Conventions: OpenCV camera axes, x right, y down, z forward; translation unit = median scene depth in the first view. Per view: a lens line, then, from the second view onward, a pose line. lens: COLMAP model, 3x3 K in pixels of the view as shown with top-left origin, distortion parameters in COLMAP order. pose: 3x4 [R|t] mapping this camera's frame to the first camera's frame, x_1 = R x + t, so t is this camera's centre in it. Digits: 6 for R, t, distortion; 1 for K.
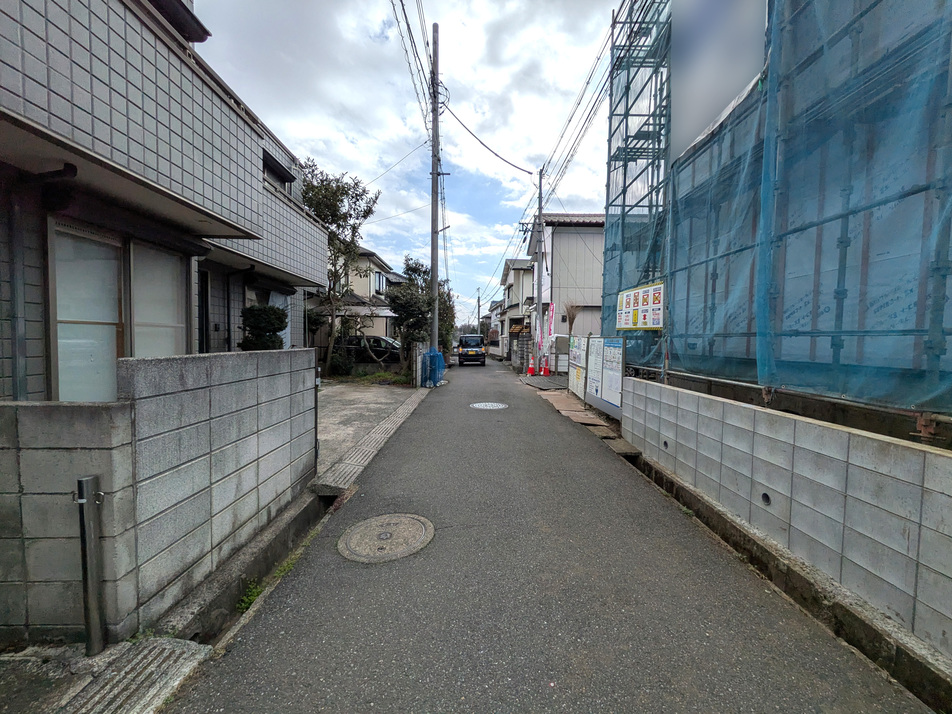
lens RADIAL K [[377.9, 0, 479.0], [0, 377.9, 357.4], [0, 0, 1]] dist [0.000303, 0.000237]
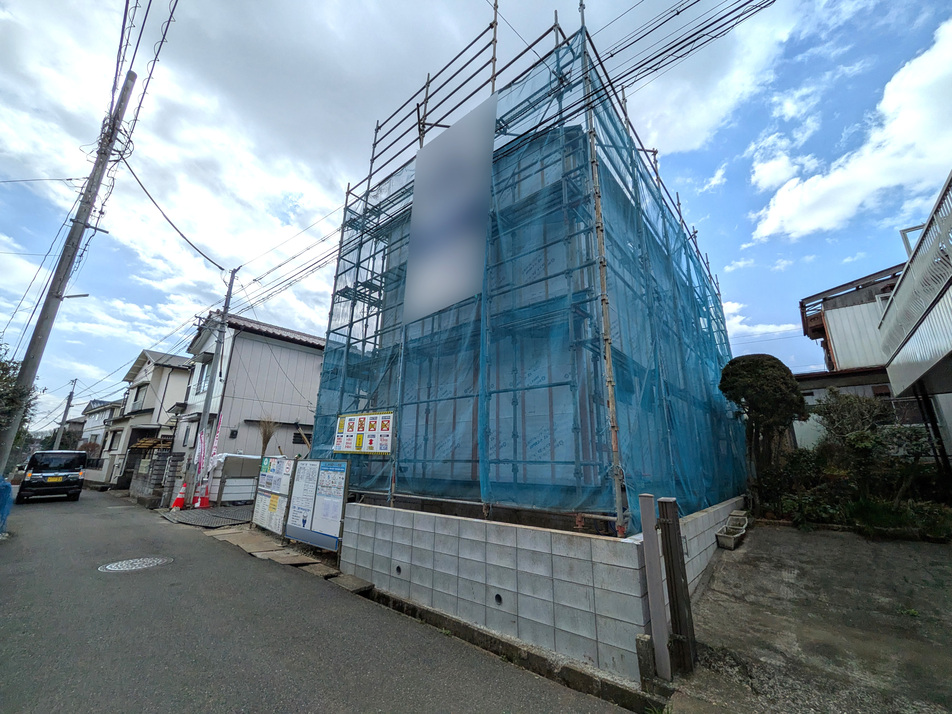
lens RADIAL K [[377.9, 0, 479.0], [0, 377.9, 357.4], [0, 0, 1]] dist [0.000303, 0.000237]
pose [[0.654747, 0.201433, 0.728513, -0.160263], [0.027856, 0.956750, -0.289576, -0.014533], [-0.755335, 0.209892, 0.620817, 0.043605]]
